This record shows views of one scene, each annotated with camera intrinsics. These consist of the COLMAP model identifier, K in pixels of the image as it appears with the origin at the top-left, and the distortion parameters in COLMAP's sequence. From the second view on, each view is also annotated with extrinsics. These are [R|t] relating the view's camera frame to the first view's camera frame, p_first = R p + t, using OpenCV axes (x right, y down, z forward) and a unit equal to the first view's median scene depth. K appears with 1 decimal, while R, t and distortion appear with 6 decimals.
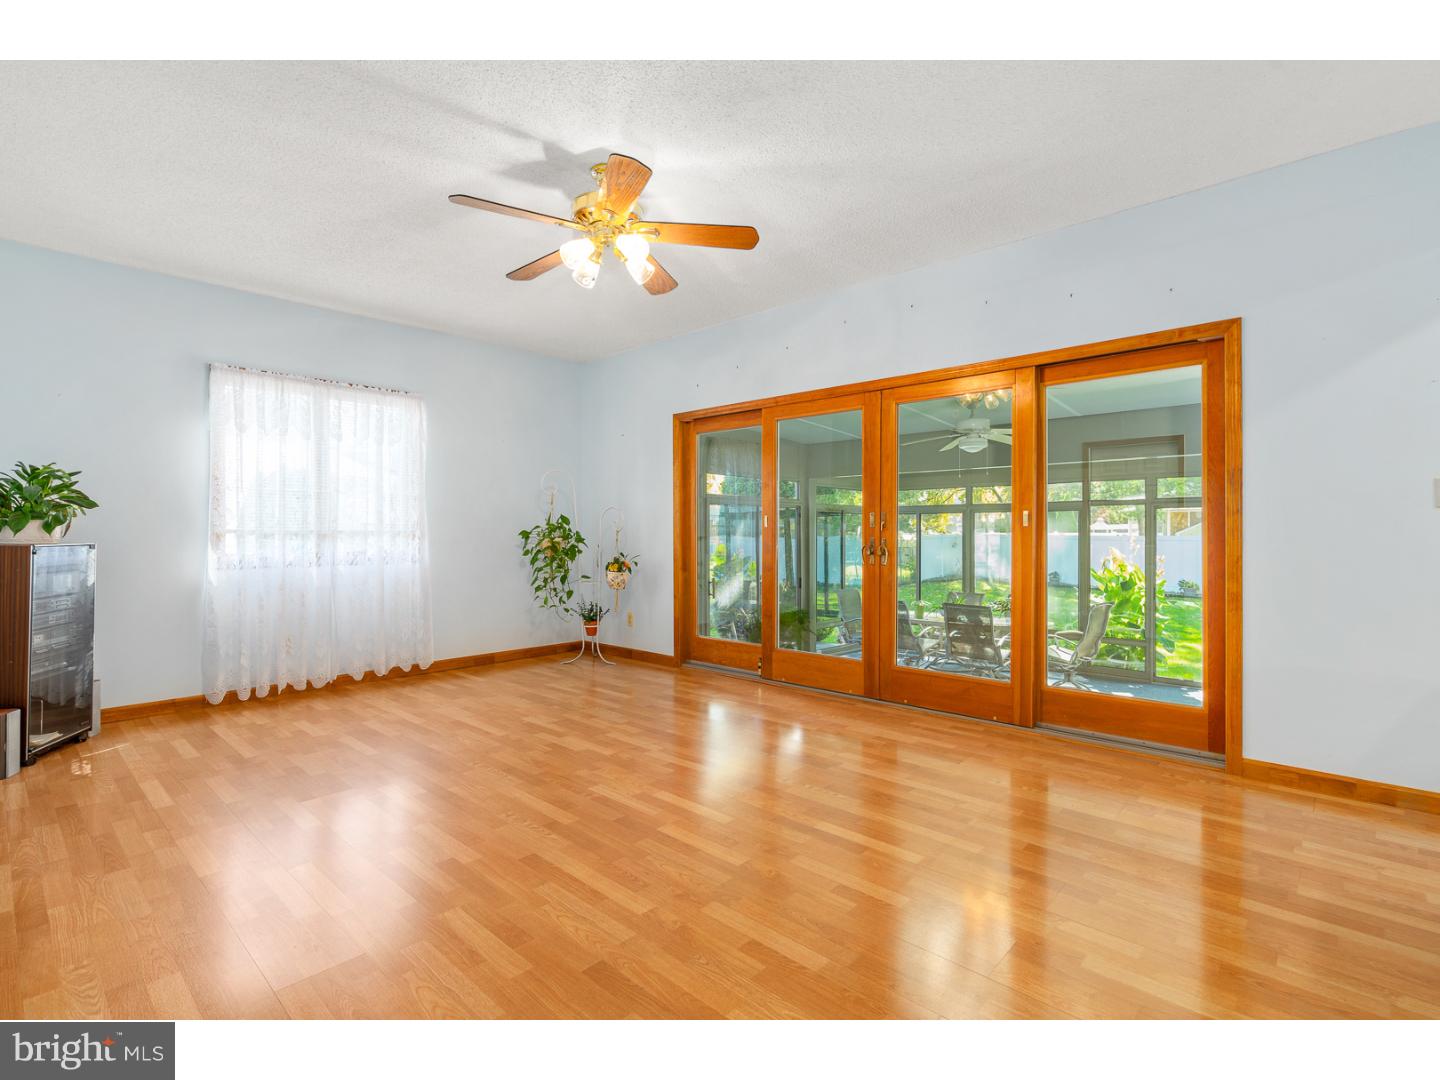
lens RADIAL K [[694.8, 0, 720.0], [0, 694.8, 540.0], [0, 0, 1]] dist [0.001560, 0.000245]
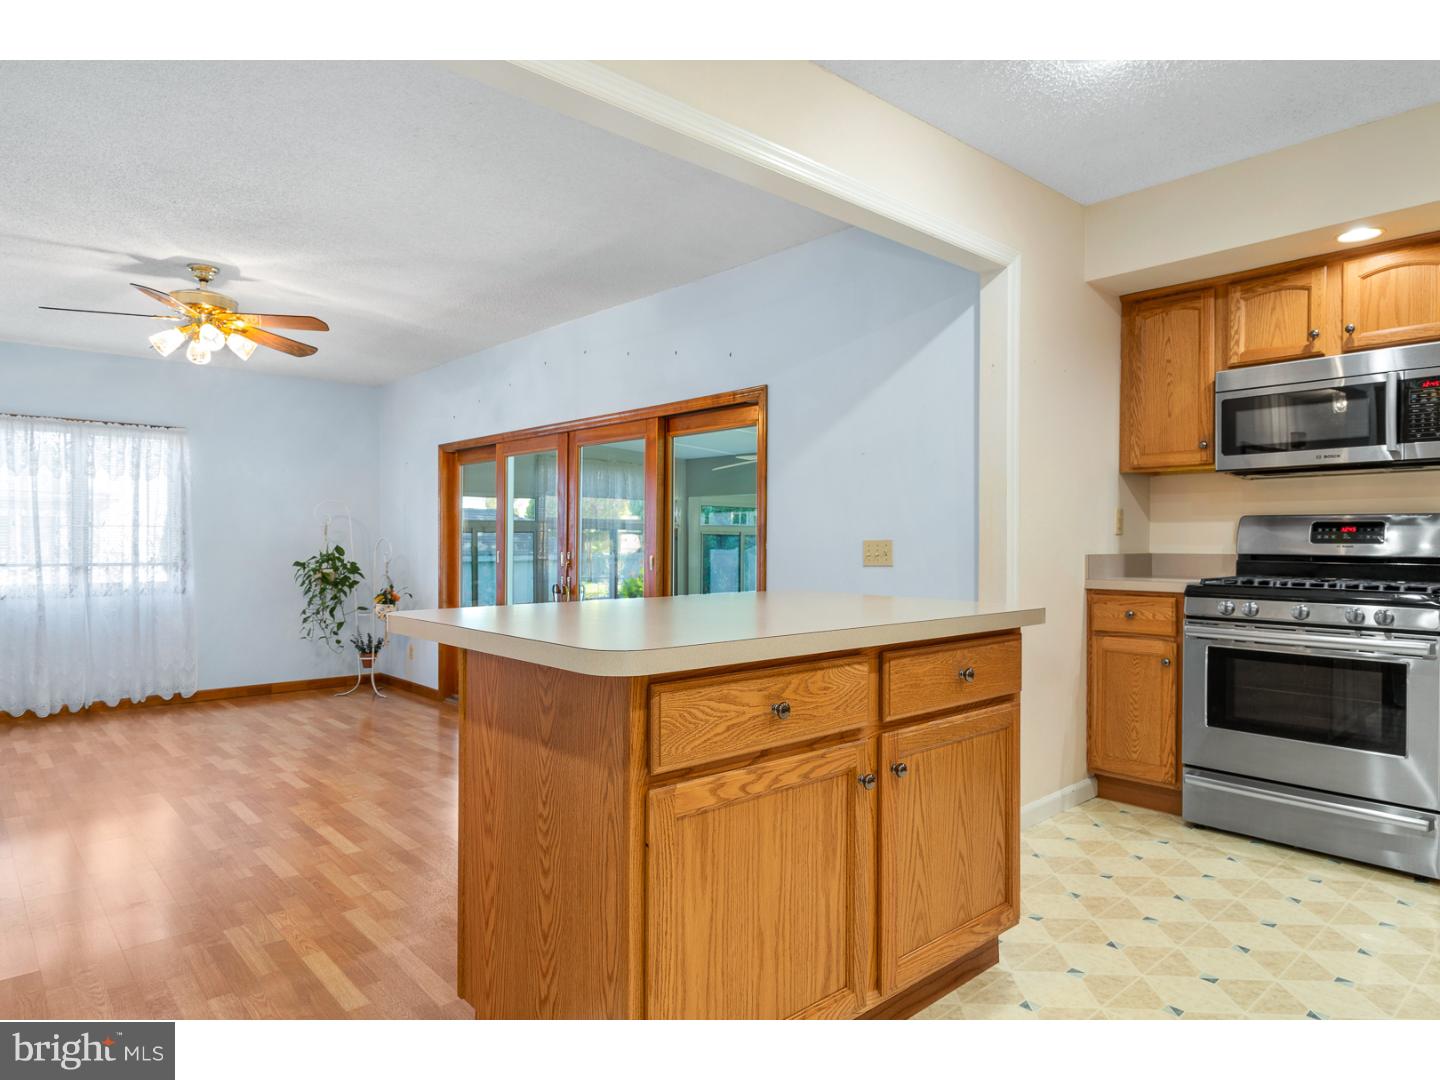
lens RADIAL K [[871.8, 0, 713.6], [0, 871.8, 543.2], [0, 0, 1]] dist [0.003922, -0.000129]
pose [[0.995928, 0.006373, -0.089931, 0.483700], [-0.007128, 0.999942, -0.008076, -0.038129], [0.089874, 0.008685, 0.995915, -0.219311]]
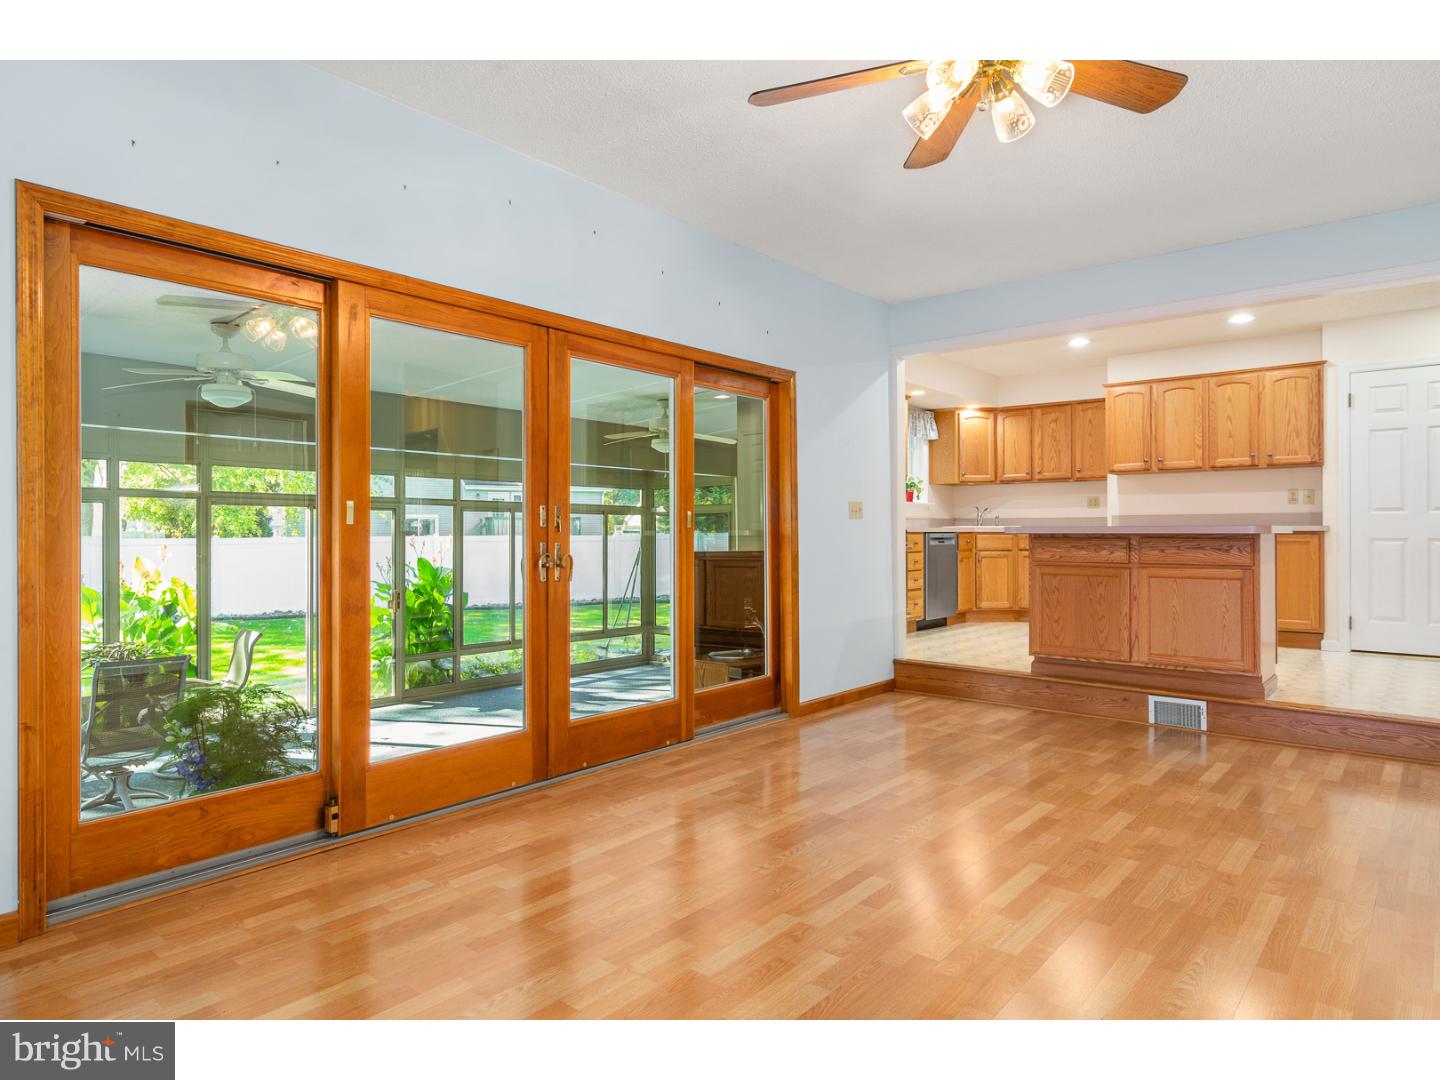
lens RADIAL K [[853.0, 0, 720.5], [0, 853.0, 531.5], [0, 0, 1]] dist [0.012032, 0.000912]
pose [[-0.047908, 0.002710, 0.998848, -0.552137], [0.014056, 0.999899, -0.002038, -0.009131], [-0.998753, 0.013942, -0.047941, 0.768015]]
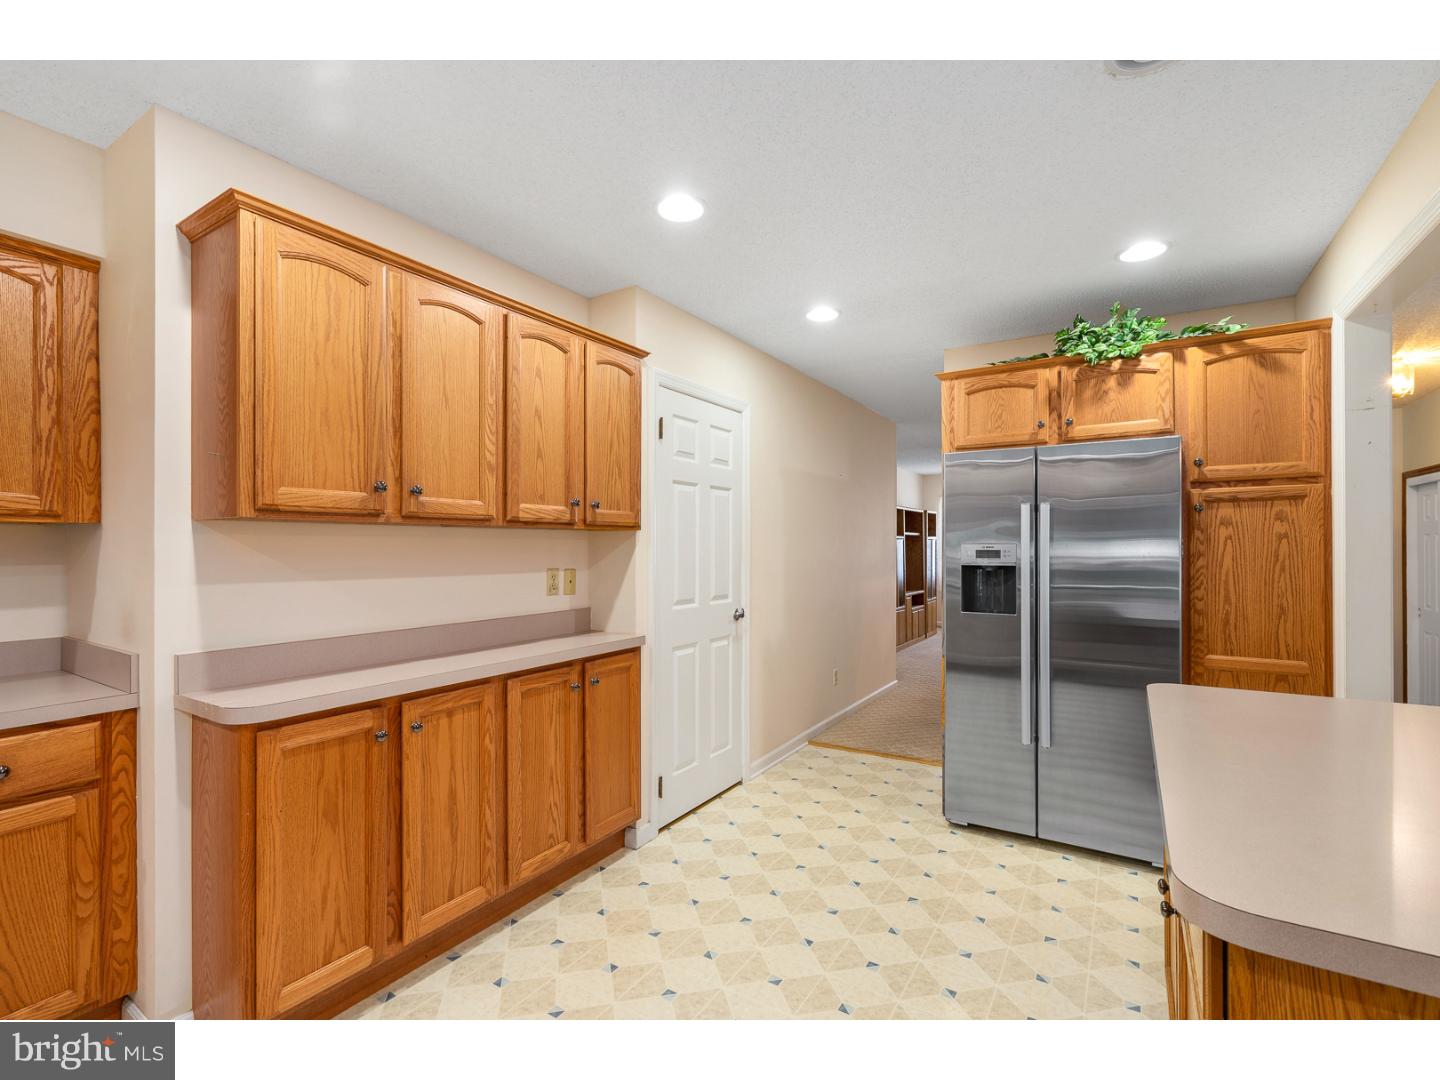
lens RADIAL K [[669.1, 0, 713.5], [0, 669.1, 546.4], [0, 0, 1]] dist [-0.001077, -0.000037]
pose [[-0.981867, 0.003260, -0.189545, 0.751378], [0.000542, 0.999896, 0.014386, -0.094043], [0.189572, 0.014023, -0.981767, 0.385116]]
